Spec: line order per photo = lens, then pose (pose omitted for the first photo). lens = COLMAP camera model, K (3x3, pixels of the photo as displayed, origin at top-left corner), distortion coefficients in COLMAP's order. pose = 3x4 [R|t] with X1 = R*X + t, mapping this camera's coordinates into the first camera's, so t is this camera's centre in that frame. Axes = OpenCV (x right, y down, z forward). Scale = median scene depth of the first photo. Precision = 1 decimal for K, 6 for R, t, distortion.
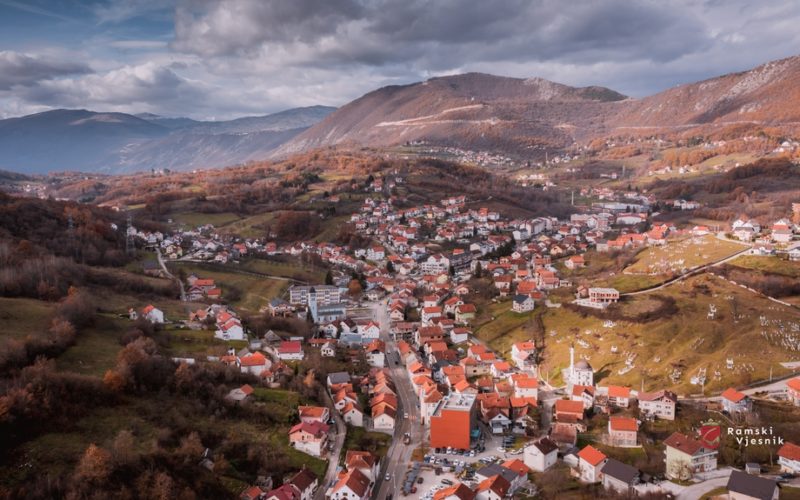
lens RADIAL K [[1196.3, 0, 400.0], [0, 1196.3, 250.0], [0, 0, 1]] dist [0.021779, 0.024259]
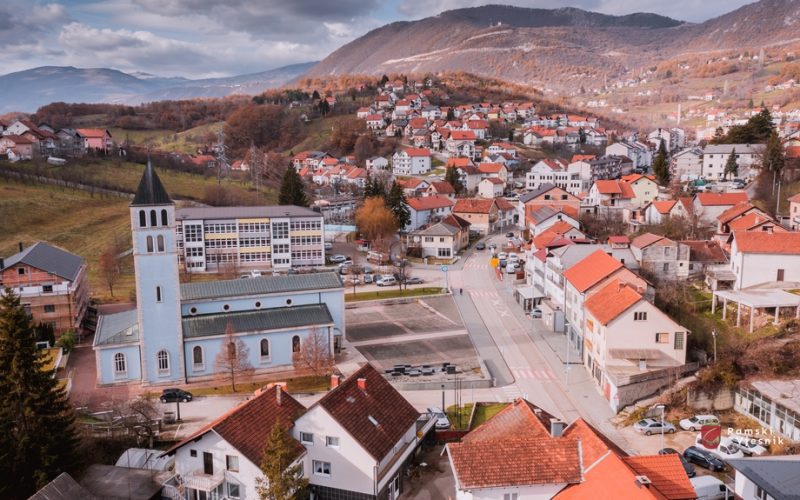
lens RADIAL K [[1196.3, 0, 400.0], [0, 1196.3, 250.0], [0, 0, 1]] dist [0.021779, 0.024259]
pose [[0.999991, -0.003647, -0.002061, -0.020174], [0.003703, 0.999605, 0.027861, 0.020386], [0.001959, -0.027868, 0.999610, 0.451280]]
